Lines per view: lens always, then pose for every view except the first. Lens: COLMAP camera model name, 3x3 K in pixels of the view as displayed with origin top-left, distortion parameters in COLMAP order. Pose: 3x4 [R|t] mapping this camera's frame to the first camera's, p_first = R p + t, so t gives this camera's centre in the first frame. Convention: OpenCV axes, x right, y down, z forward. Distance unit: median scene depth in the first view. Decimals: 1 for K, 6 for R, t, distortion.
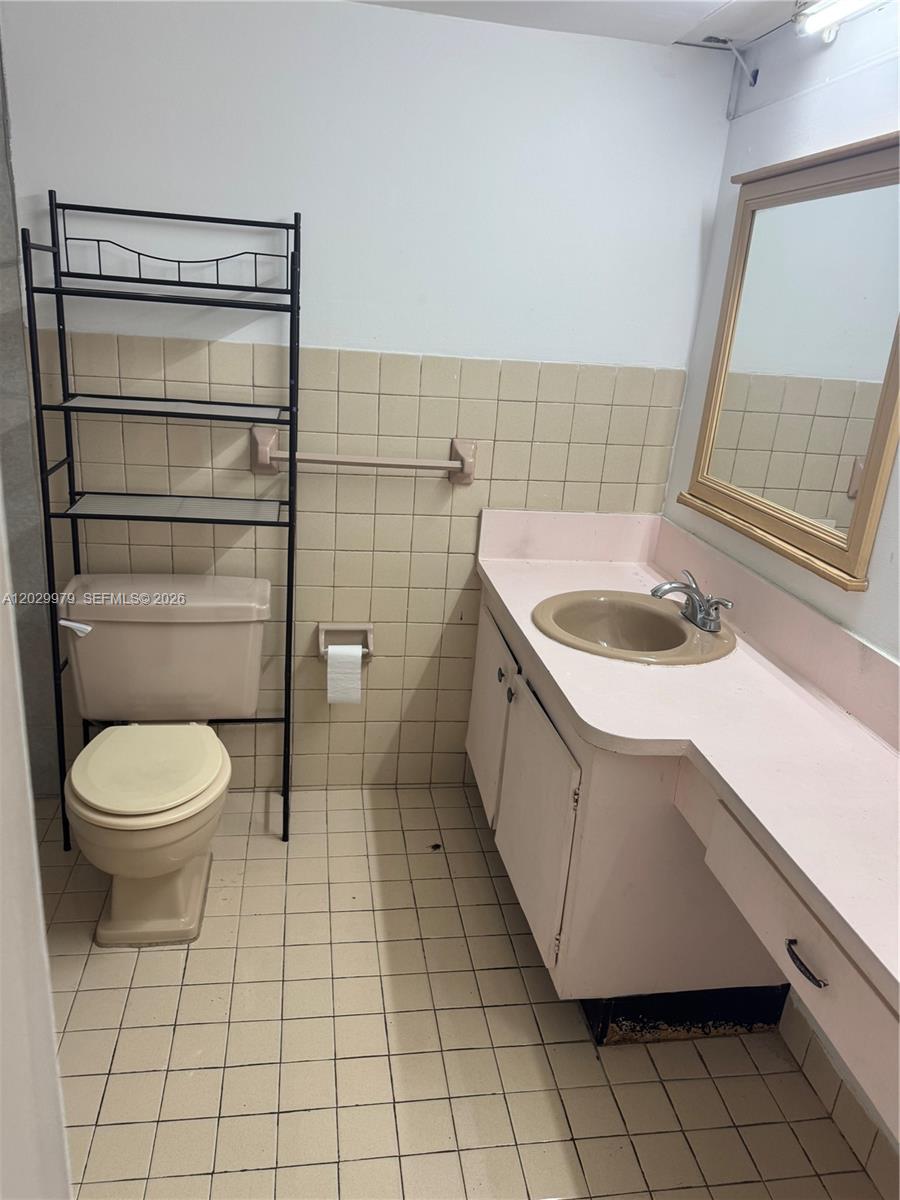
lens RADIAL K [[861.0, 0, 450.0], [0, 861.0, 600.0], [0, 0, 1]] dist [-0.000829, 0.001207]
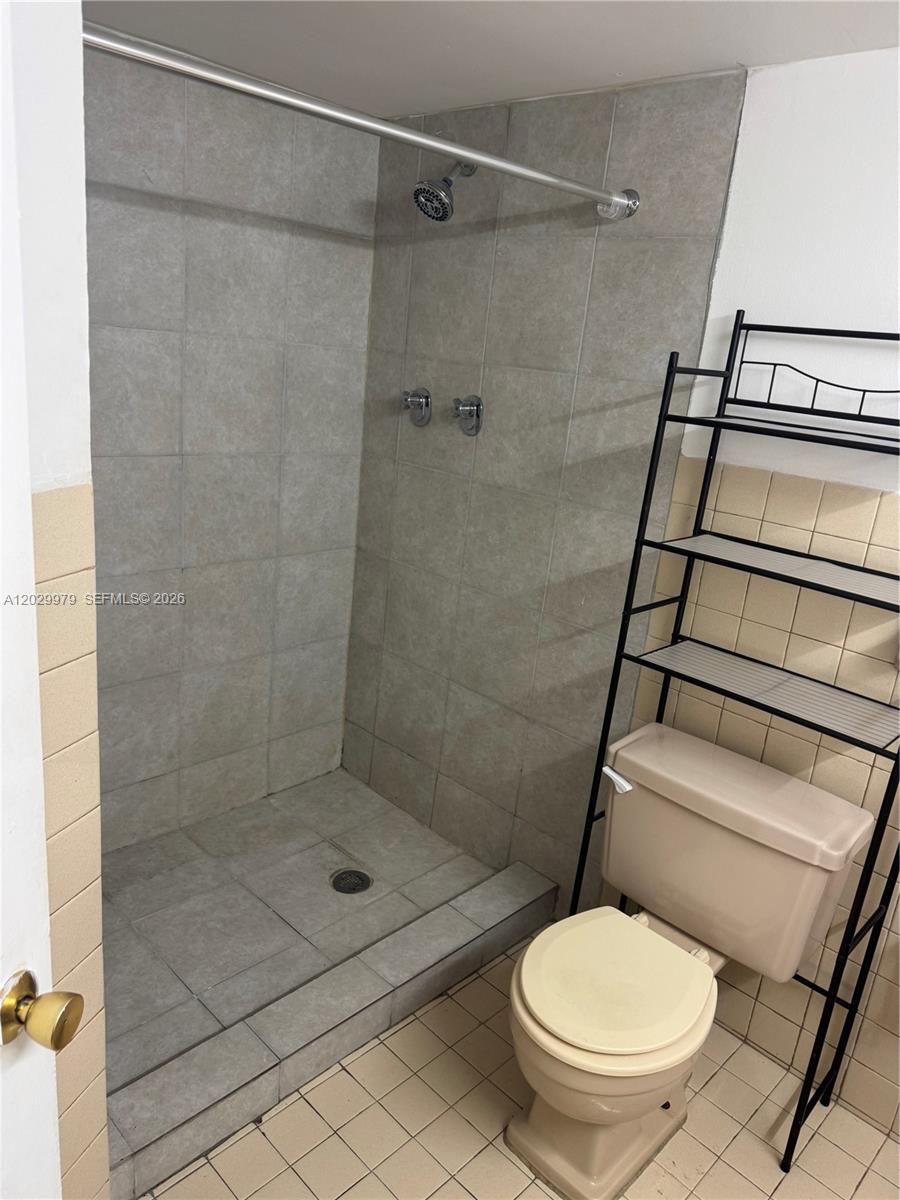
lens RADIAL K [[861.0, 0, 450.0], [0, 861.0, 600.0], [0, 0, 1]] dist [-0.000829, 0.001207]
pose [[0.603898, 0.219318, -0.766294, 0.098986], [-0.306848, 0.951272, 0.030441, -0.120102], [0.735630, 0.216753, 0.641768, 0.260407]]
